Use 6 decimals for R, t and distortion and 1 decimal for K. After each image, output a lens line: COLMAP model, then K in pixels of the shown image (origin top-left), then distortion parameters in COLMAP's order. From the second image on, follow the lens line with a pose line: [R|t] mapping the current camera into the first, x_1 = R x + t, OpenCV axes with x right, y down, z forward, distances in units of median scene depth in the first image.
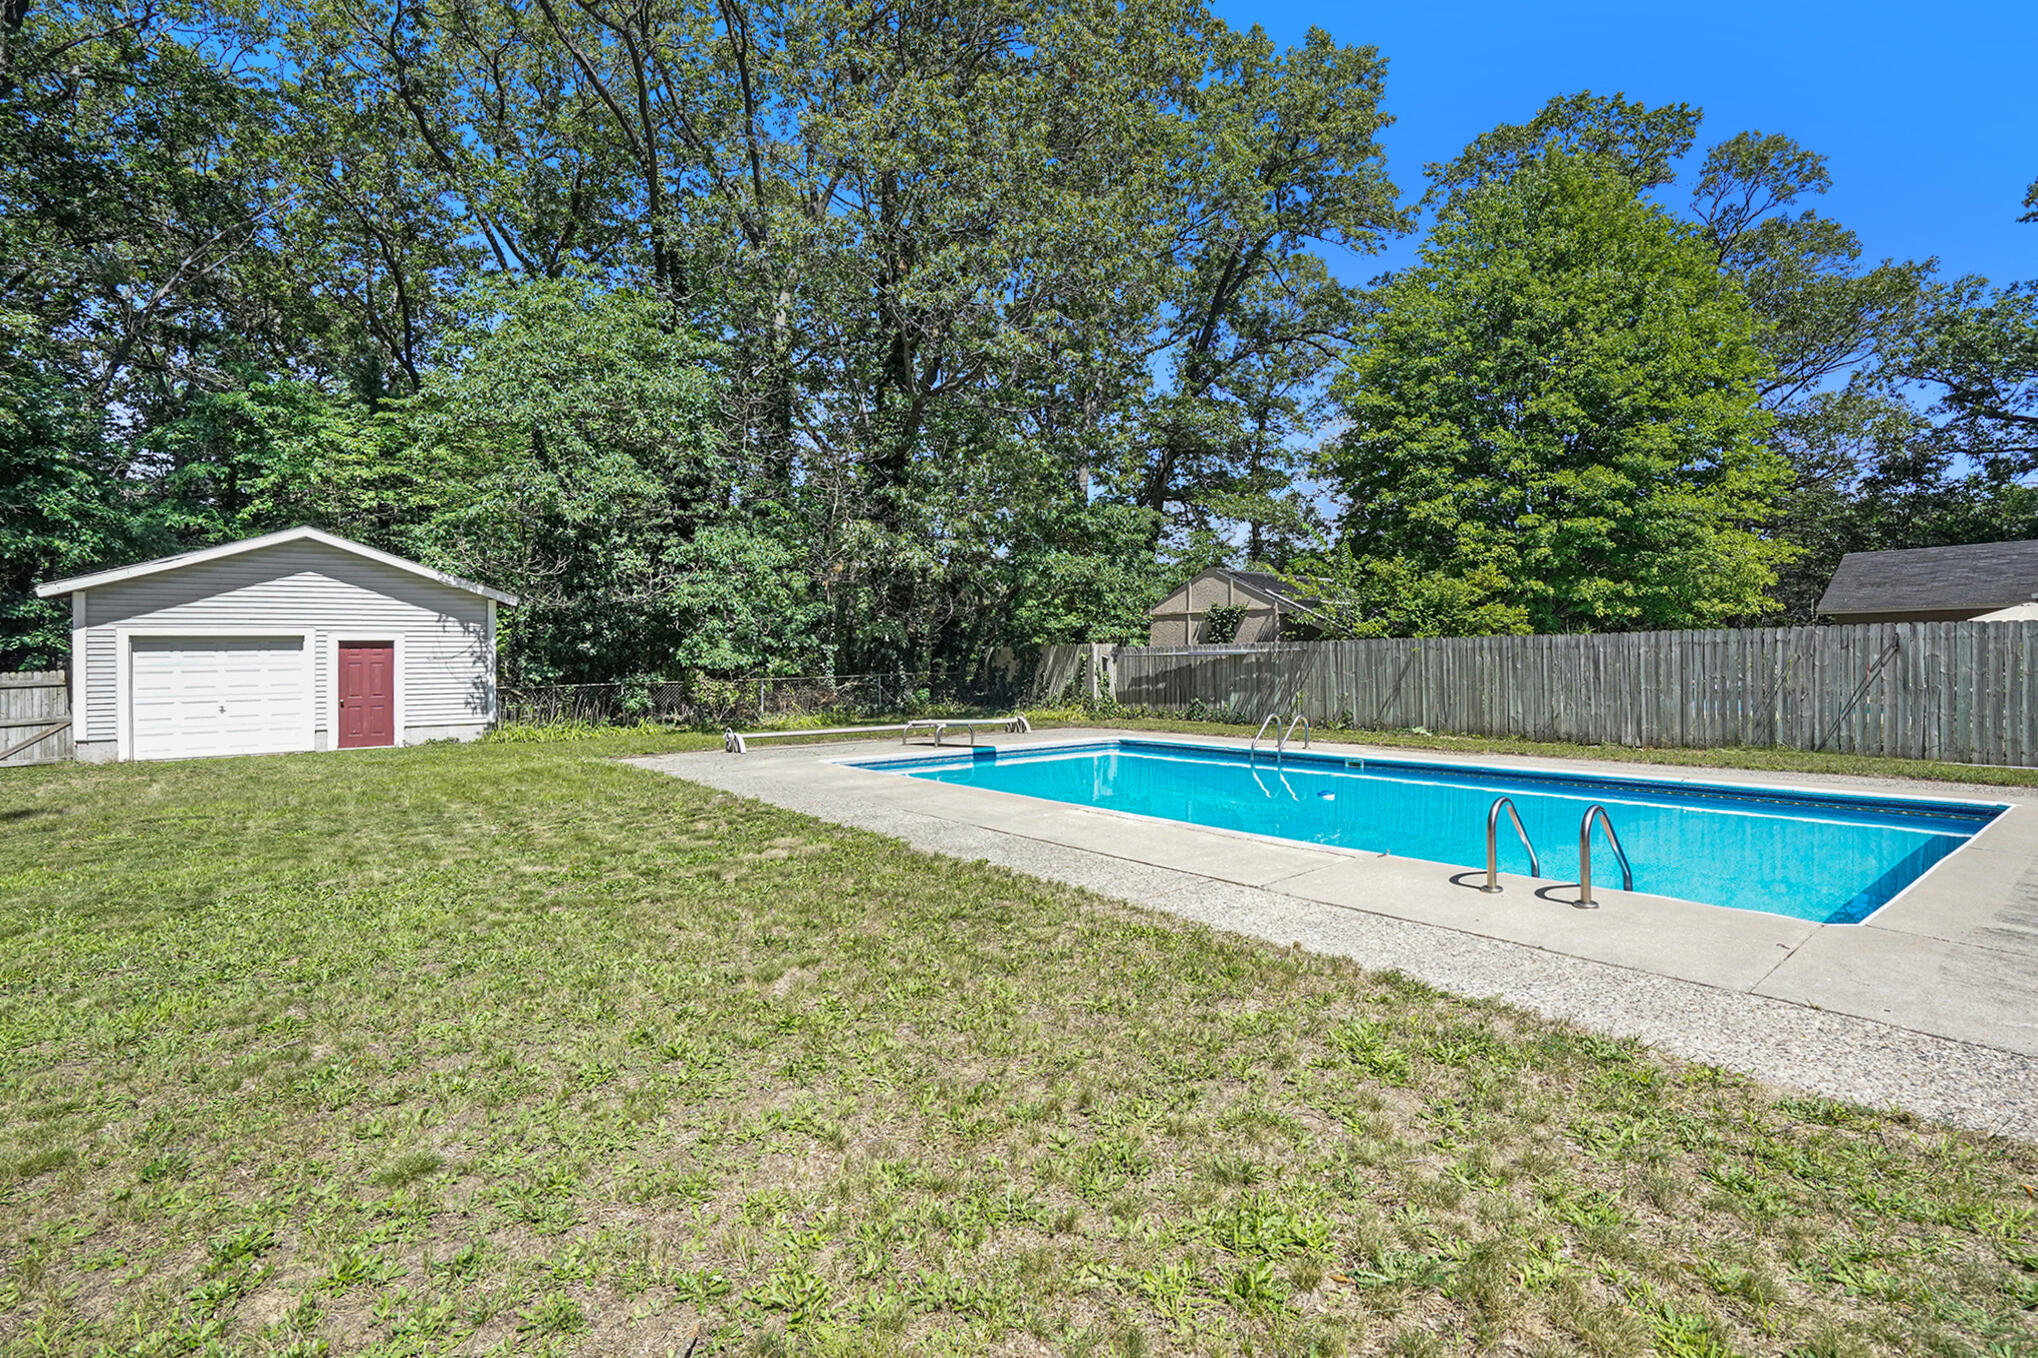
lens RADIAL K [[953.6, 0, 1017.7], [0, 953.6, 666.9], [0, 0, 1]] dist [-0.000212, -0.000144]
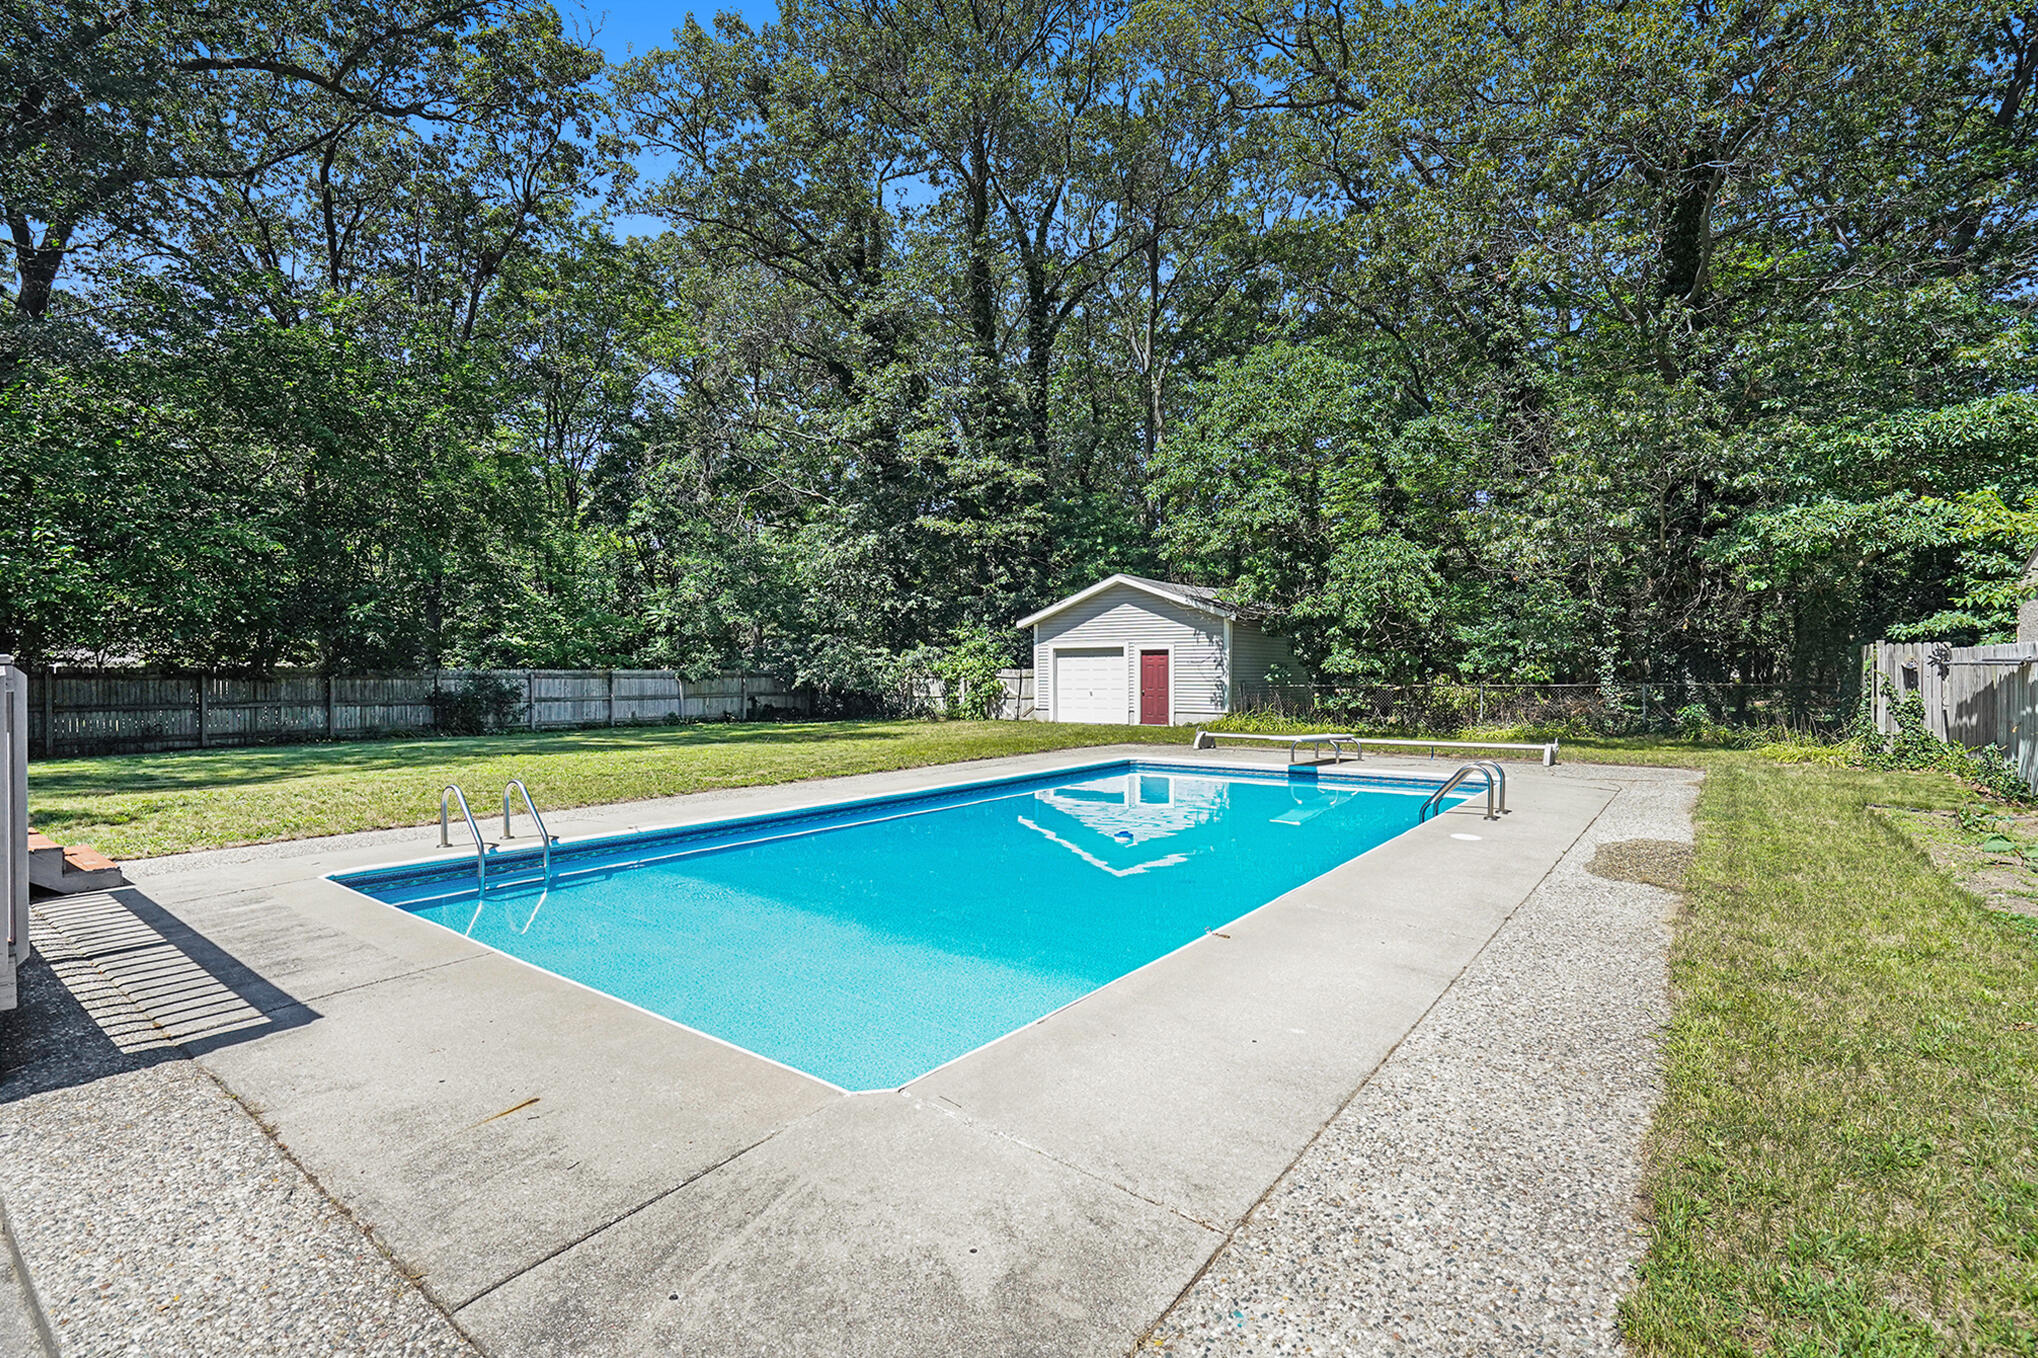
lens RADIAL K [[953.6, 0, 1017.4], [0, 953.6, 674.5], [0, 0, 1]] dist [-0.000212, -0.000144]
pose [[0.294339, 0.017616, -0.955539, 0.590579], [-0.009451, 0.999835, 0.015521, -0.010263], [0.955654, 0.004462, 0.294457, 0.382406]]
